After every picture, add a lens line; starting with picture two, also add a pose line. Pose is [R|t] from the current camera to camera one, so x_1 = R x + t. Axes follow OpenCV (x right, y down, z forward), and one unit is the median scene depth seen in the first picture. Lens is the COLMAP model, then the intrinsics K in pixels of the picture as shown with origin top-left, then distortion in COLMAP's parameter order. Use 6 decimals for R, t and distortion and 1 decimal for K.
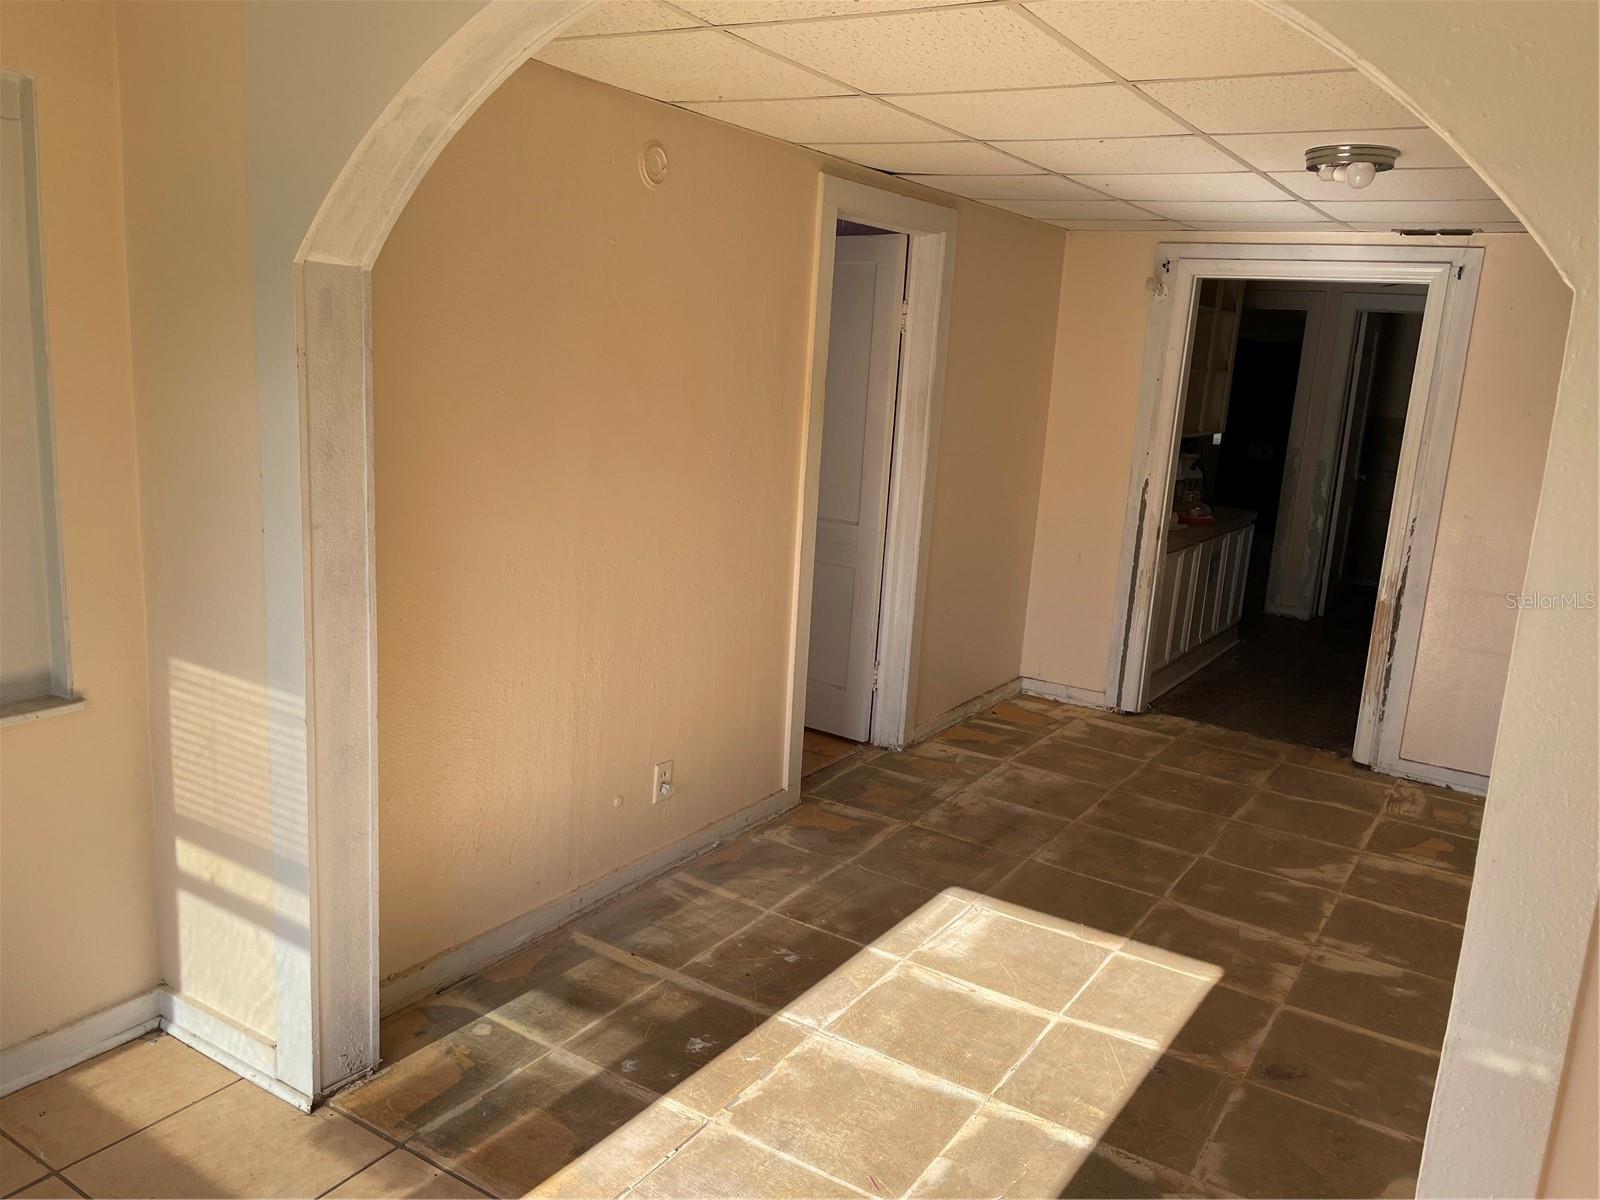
lens RADIAL K [[1226.1, 0, 801.5], [0, 1226.1, 602.2], [0, 0, 1]] dist [0.074329, -0.105013]
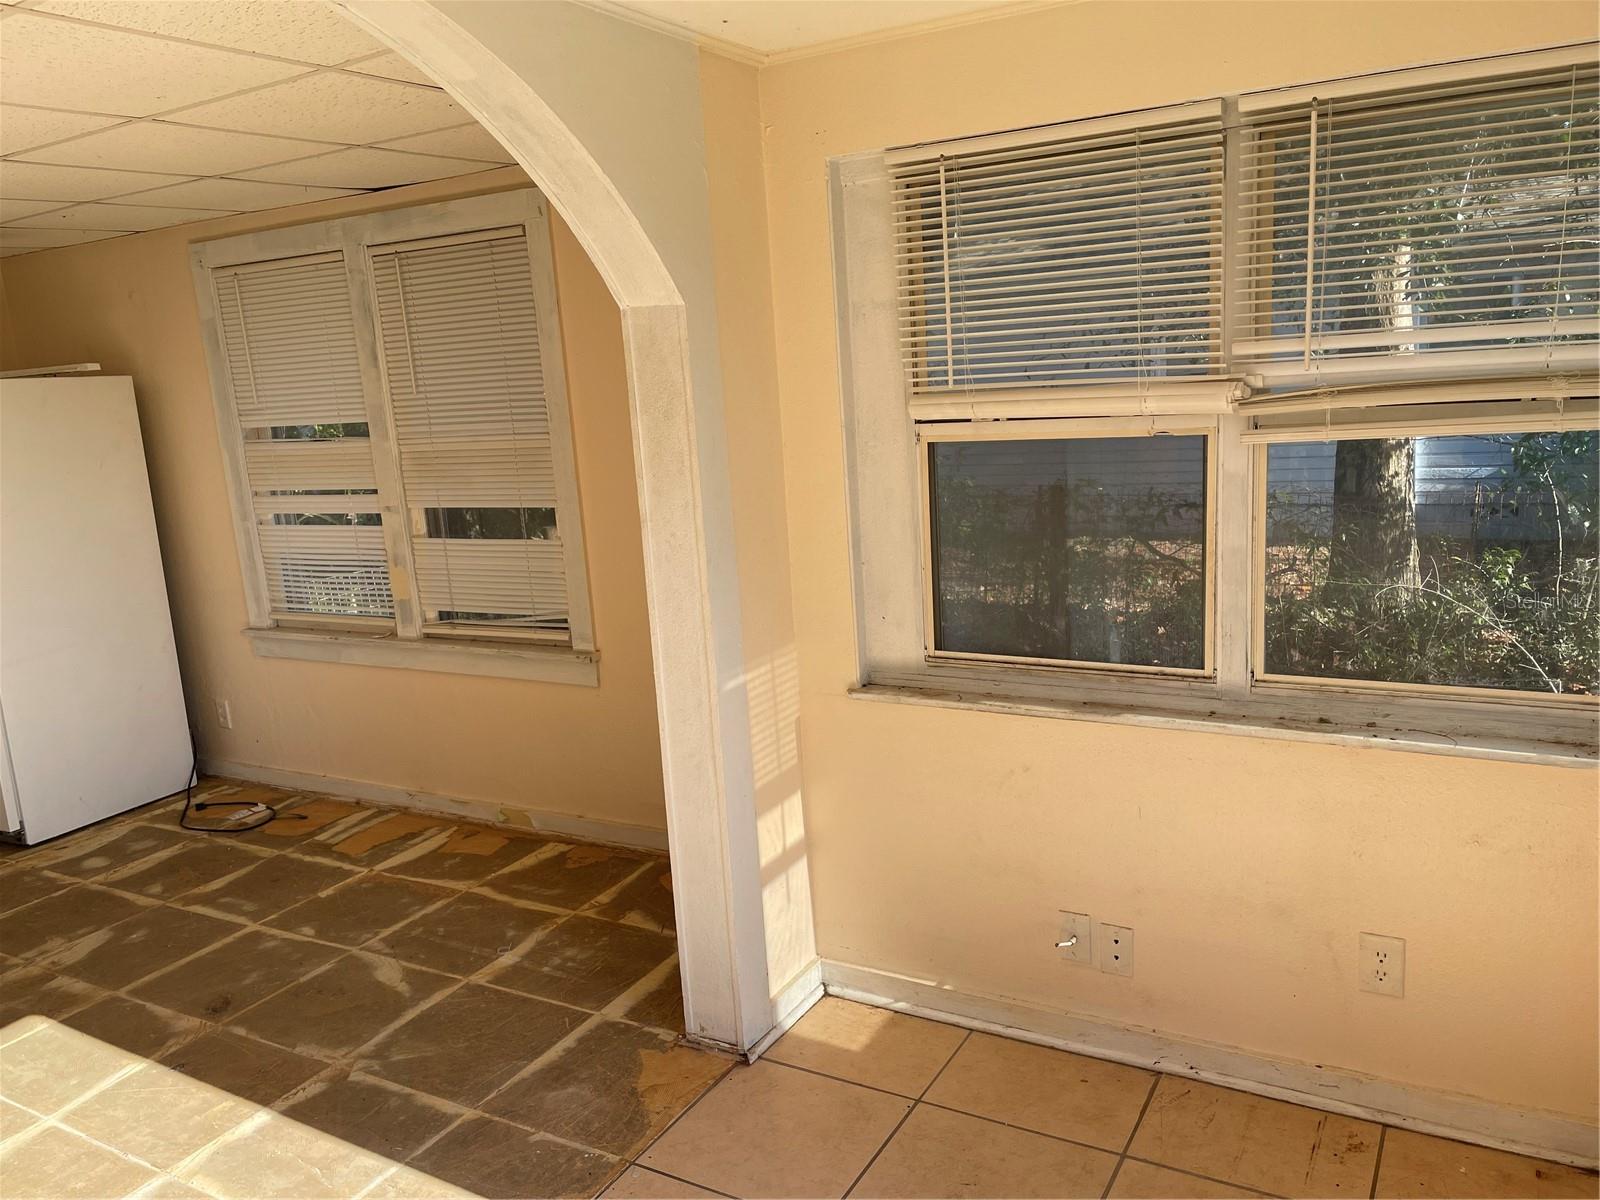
lens RADIAL K [[1226.1, 0, 794.4], [0, 1226.1, 613.5], [0, 0, 1]] dist [0.074329, -0.105013]
pose [[-0.057537, -0.255788, 0.965019, -0.444659], [0.255097, 0.930765, 0.261919, -0.078204], [-0.965202, 0.261244, 0.011698, 0.275849]]
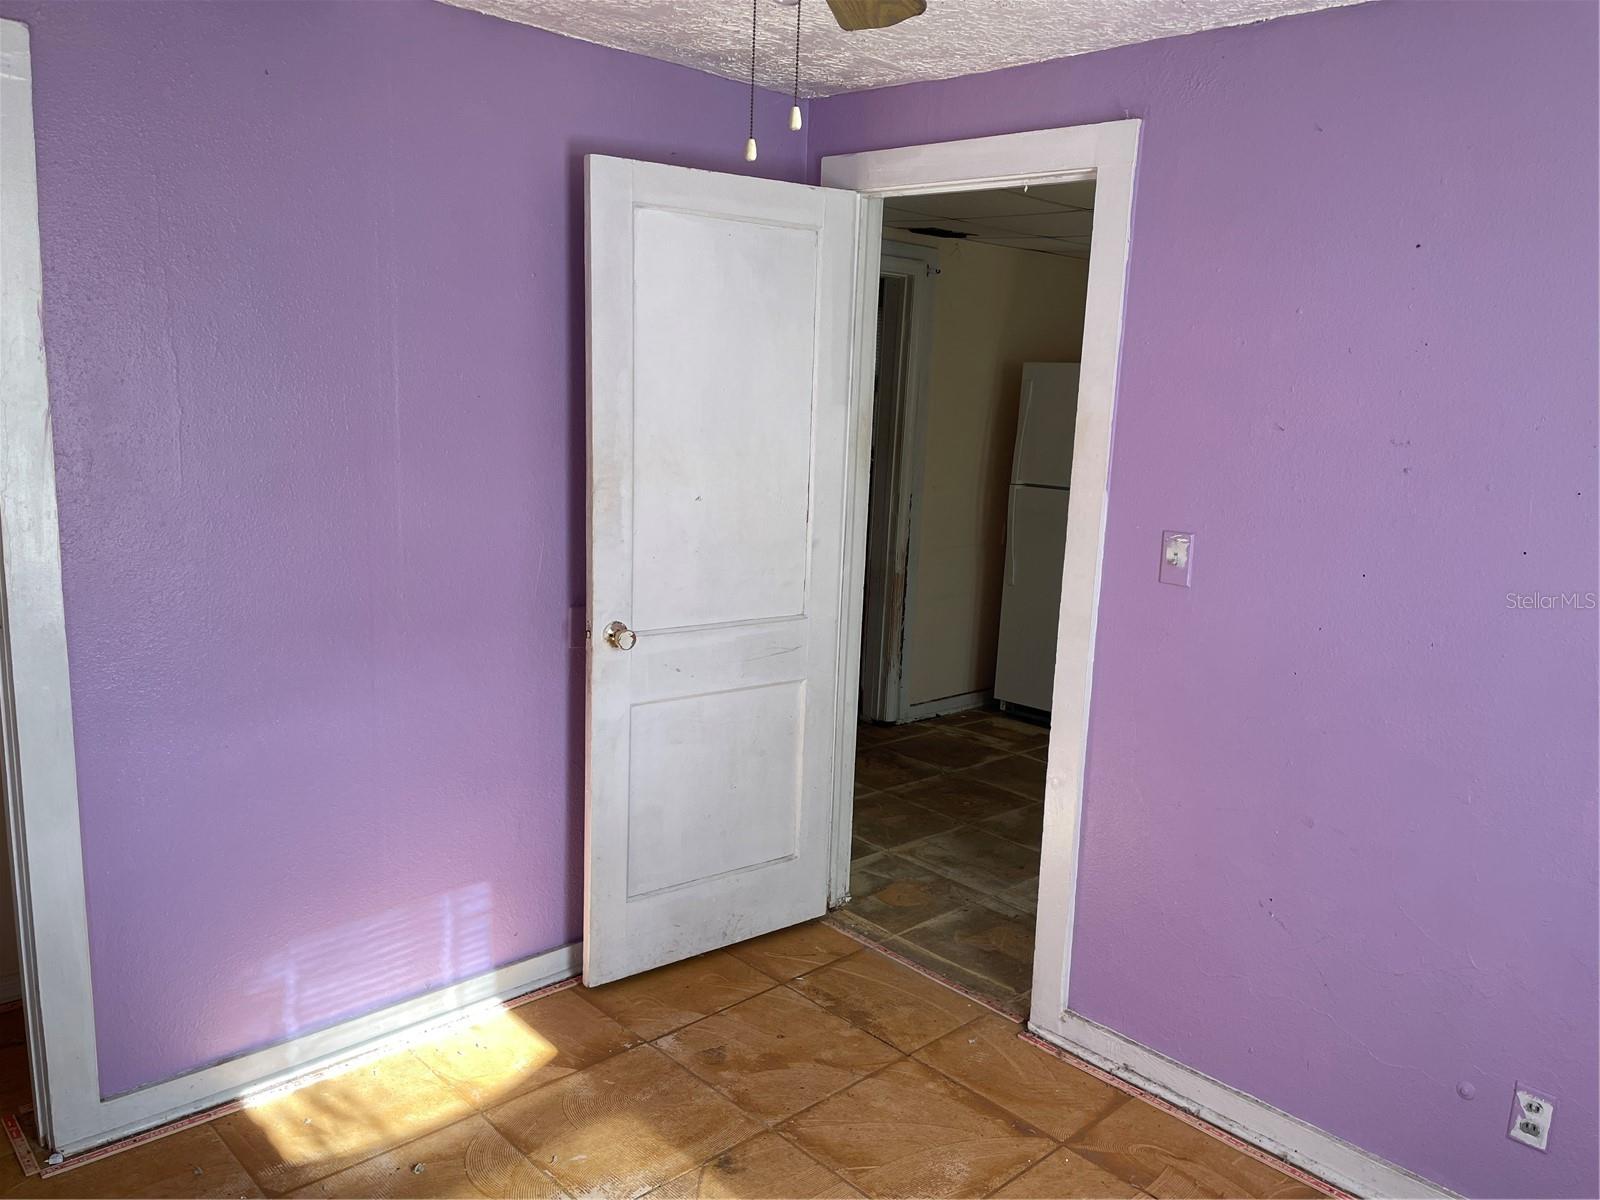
lens RADIAL K [[1226.1, 0, 796.0], [0, 1226.1, 585.4], [0, 0, 1]] dist [0.074329, -0.105013]
pose [[0.236463, -0.209911, 0.948695, -0.707987], [0.157665, 0.971734, 0.175711, -0.236800], [-0.958763, 0.108027, 0.262875, 0.989301]]
